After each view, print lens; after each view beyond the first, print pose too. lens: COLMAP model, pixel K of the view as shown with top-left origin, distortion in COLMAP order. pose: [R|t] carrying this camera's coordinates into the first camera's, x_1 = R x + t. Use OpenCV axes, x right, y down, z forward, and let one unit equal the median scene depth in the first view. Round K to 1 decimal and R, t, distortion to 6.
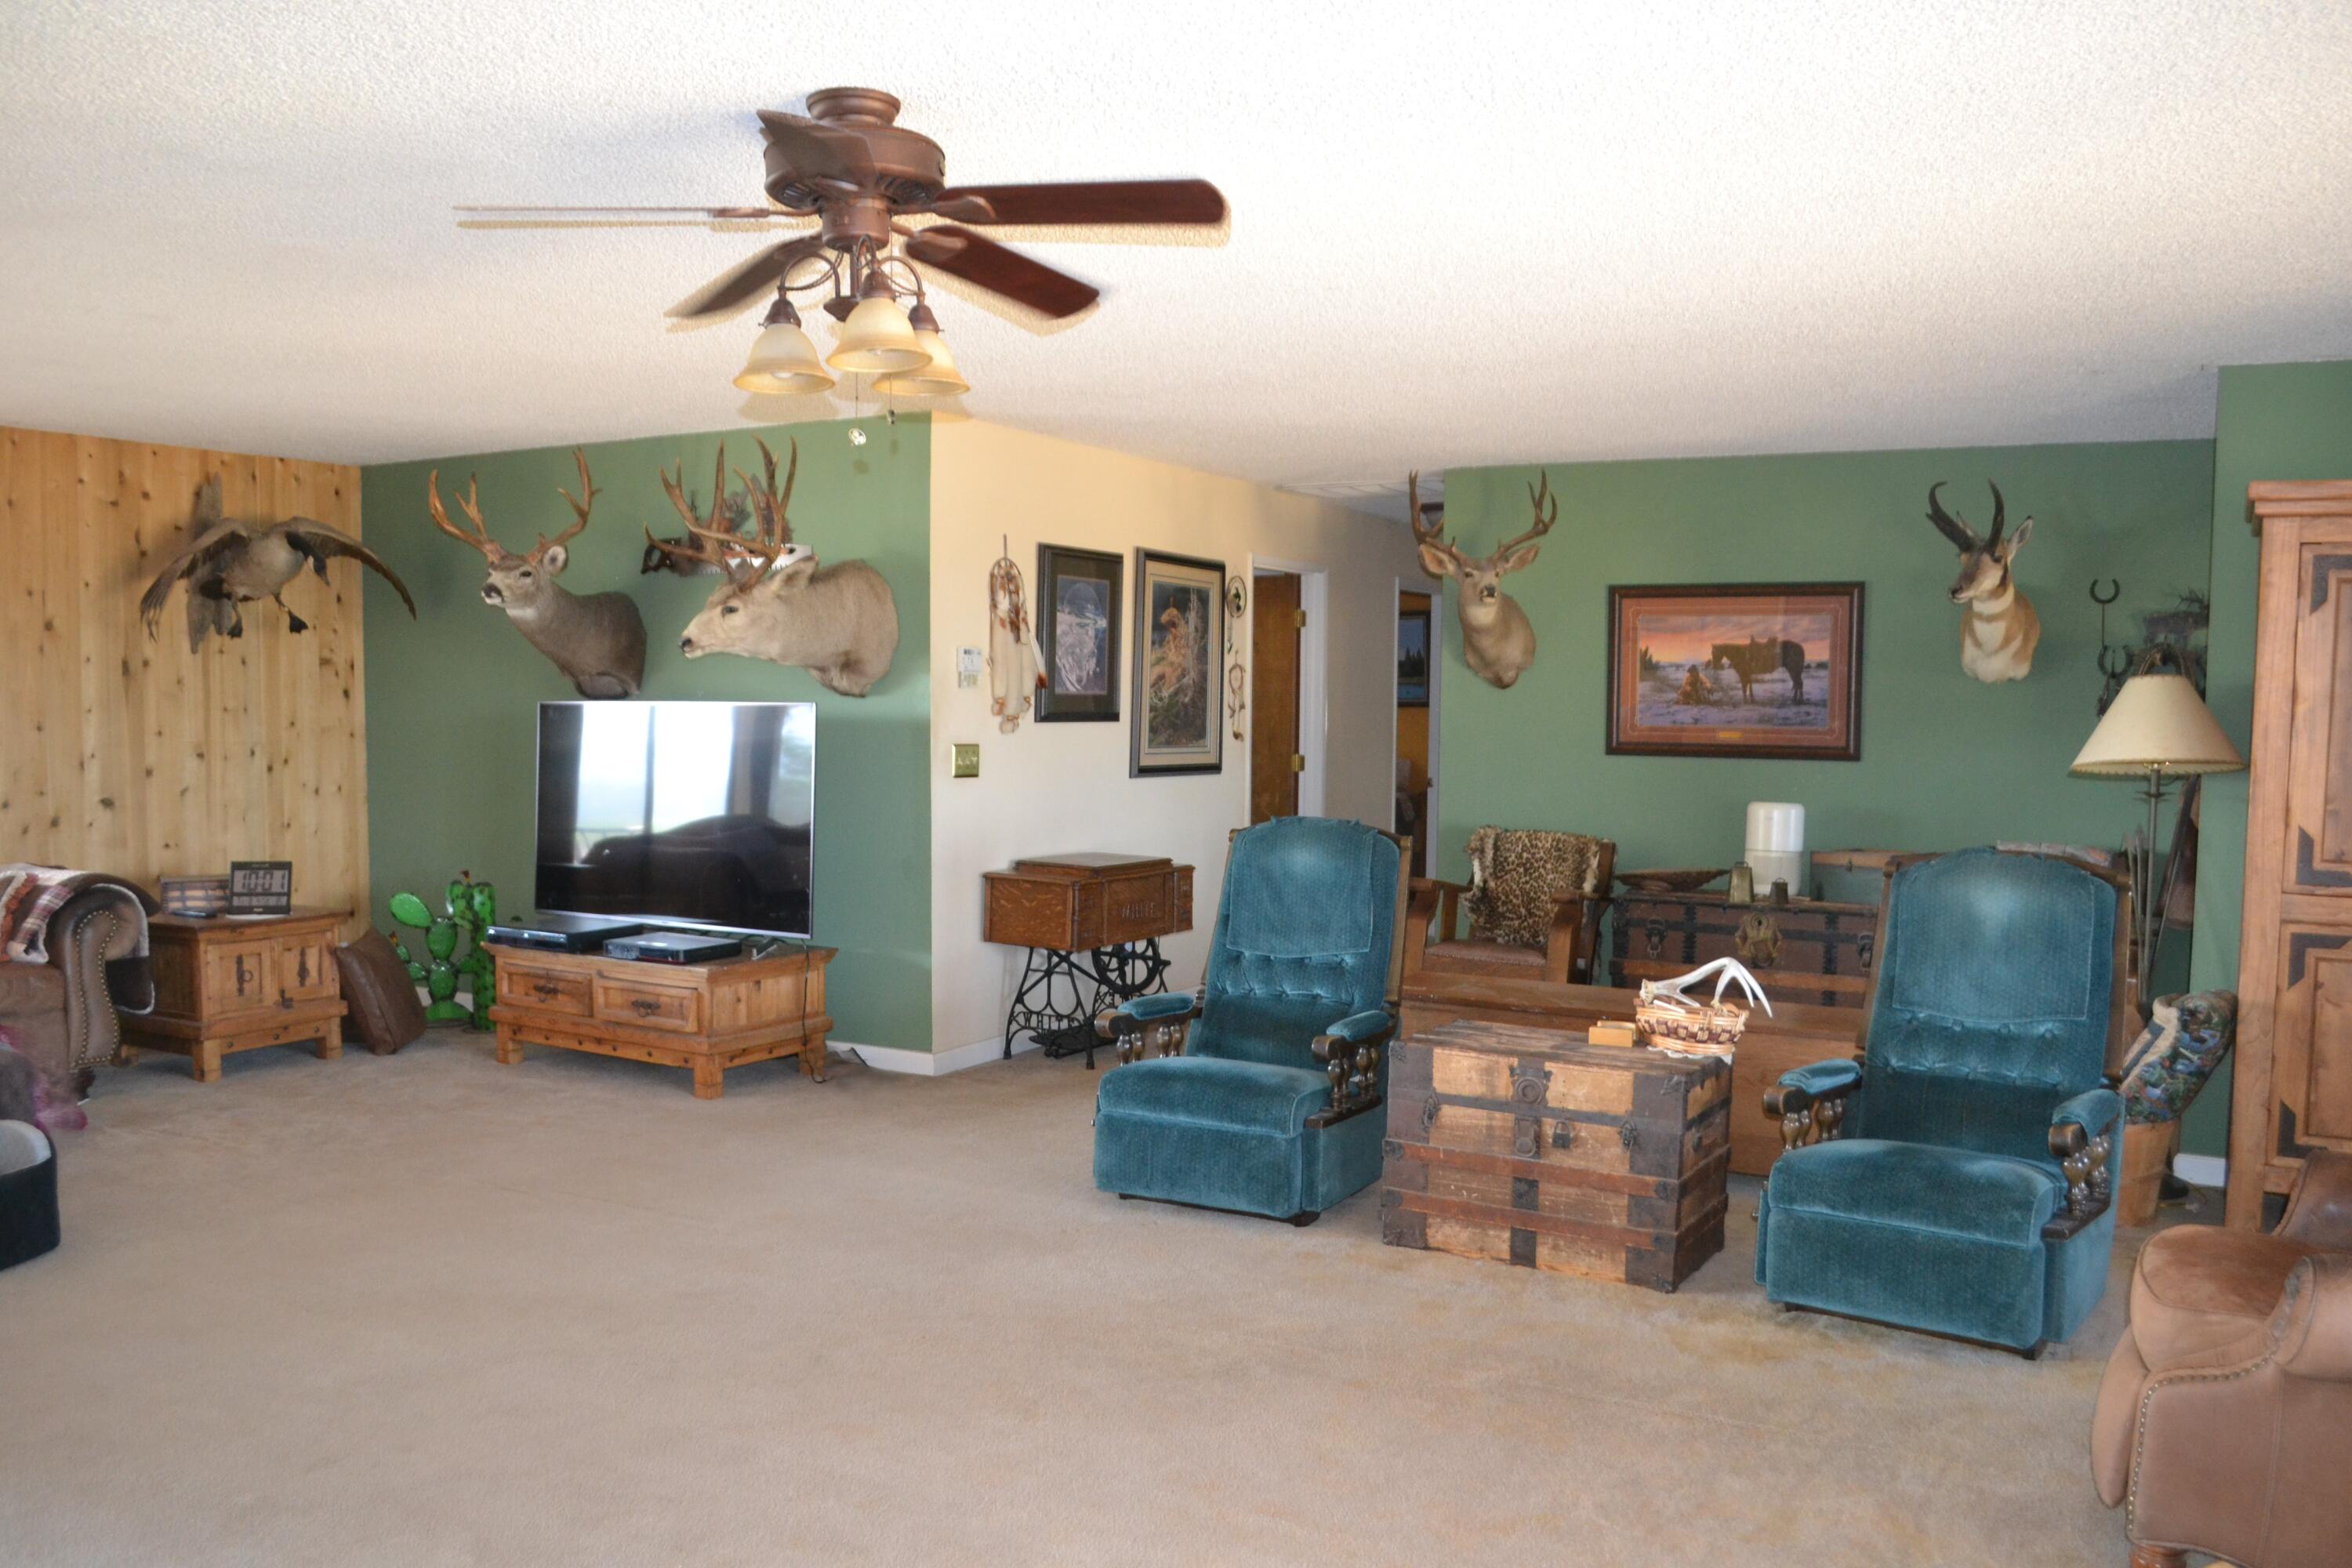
lens RADIAL K [[1964.5, 0, 1176.0], [0, 1964.5, 784.0], [0, 0, 1]] dist [-0.003555, -0.000323]
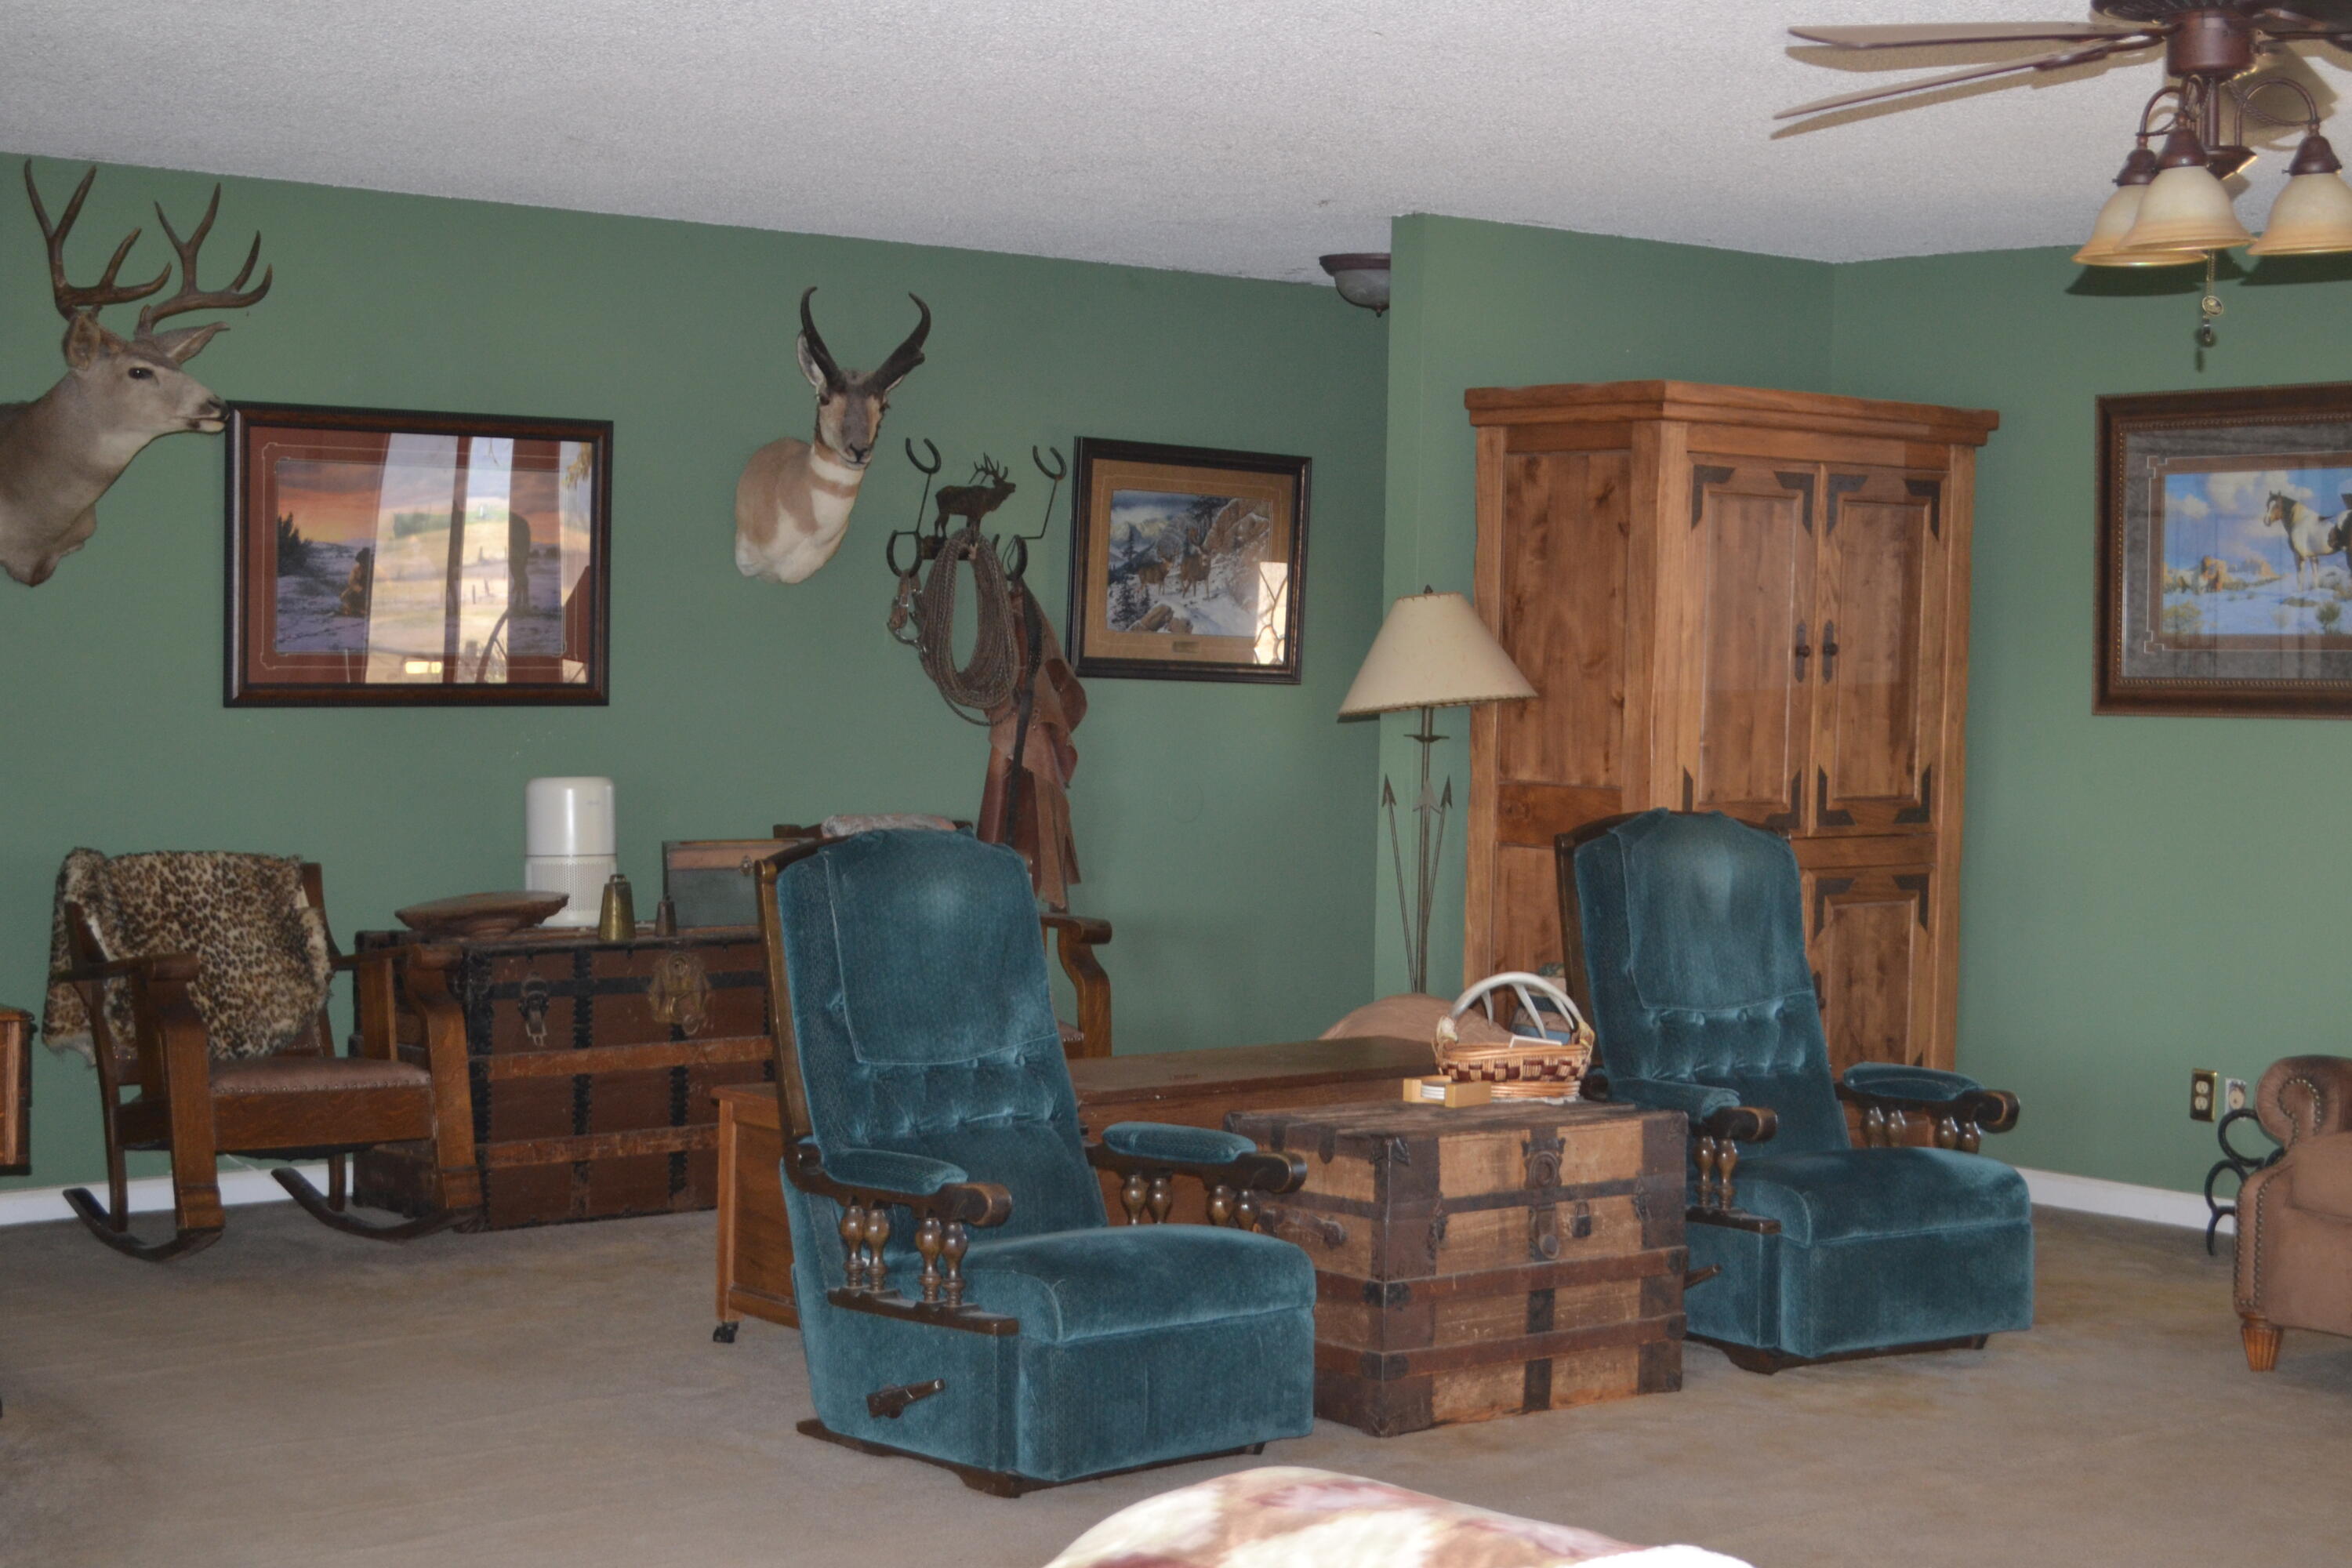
lens RADIAL K [[4038.4, 0, 1176.0], [0, 4038.4, 784.0], [0, 0, 1]] dist [-0.091947, 0.900960]
pose [[0.323321, -0.047365, 0.945103, -1.255493], [0.027799, 0.998791, 0.040545, -0.052004], [-0.945881, 0.013164, 0.324247, 0.624615]]
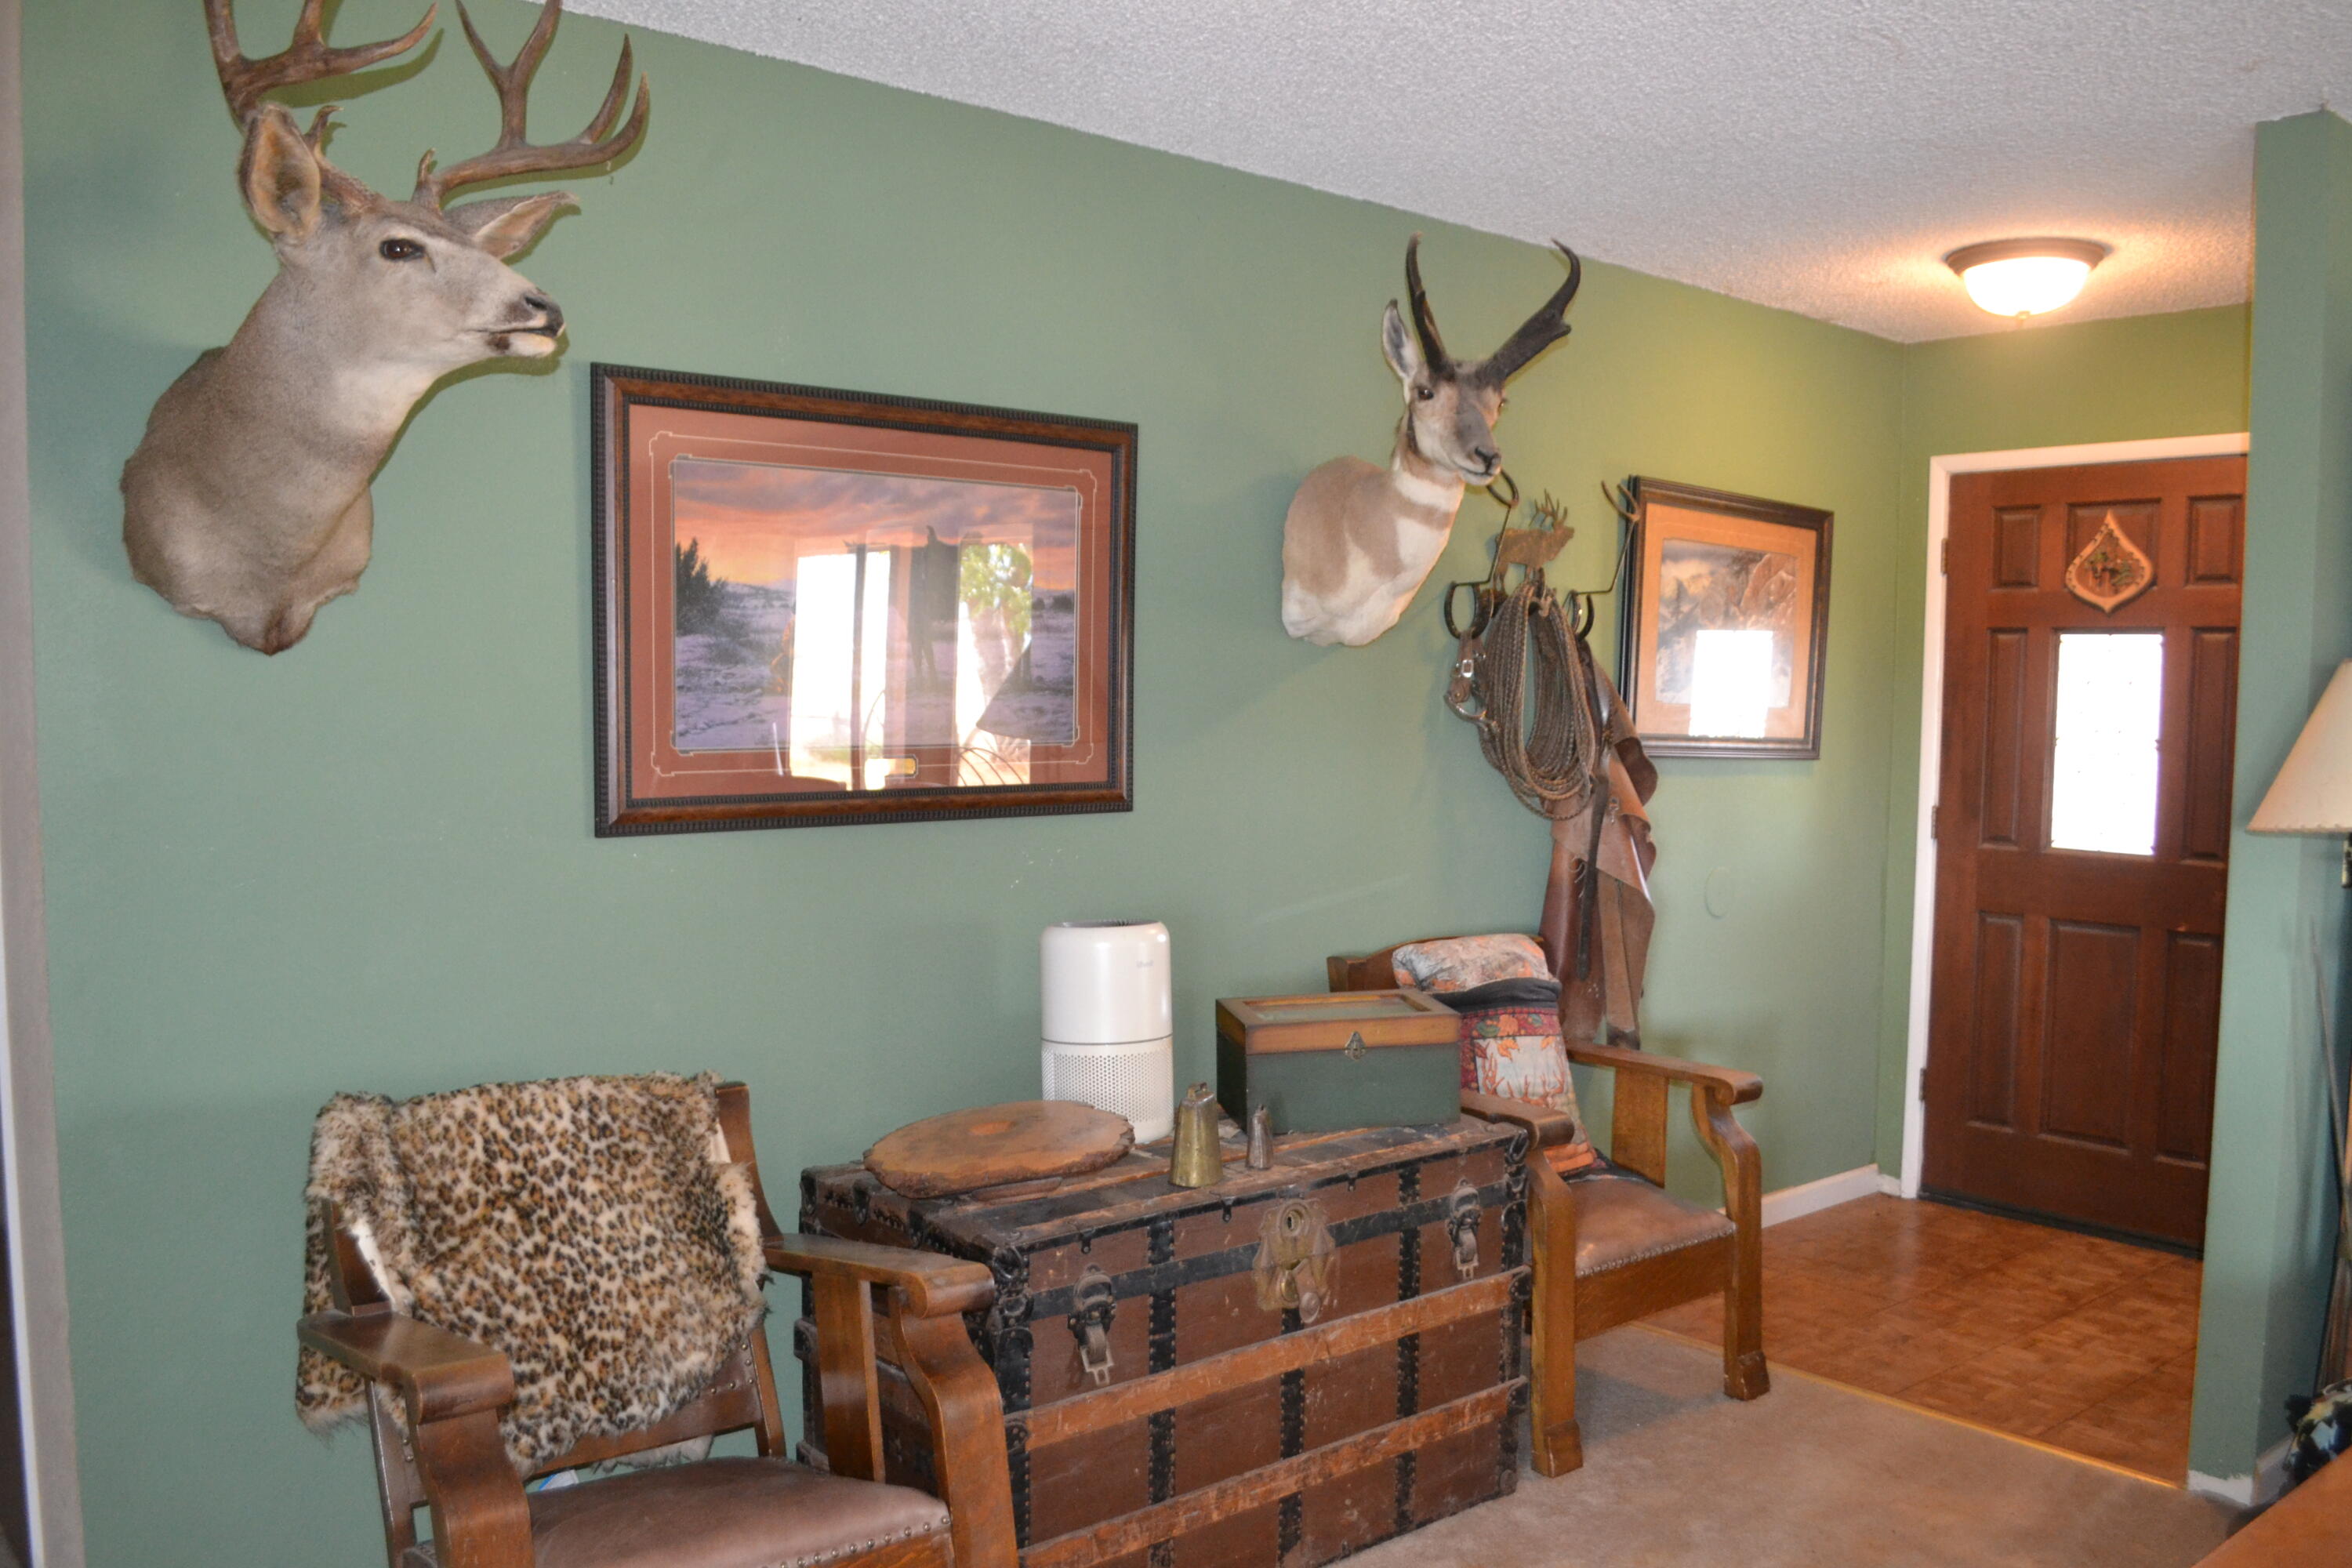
lens RADIAL K [[1876.9, 0, 1110.8], [0, 1876.9, 837.5], [0, 0, 1]] dist [-0.079546, 0.009873]
pose [[0.347054, -0.083768, 0.934097, -0.111301], [0.039550, 0.996424, 0.074663, -0.059761], [-0.937011, 0.011031, 0.349126, 1.300438]]
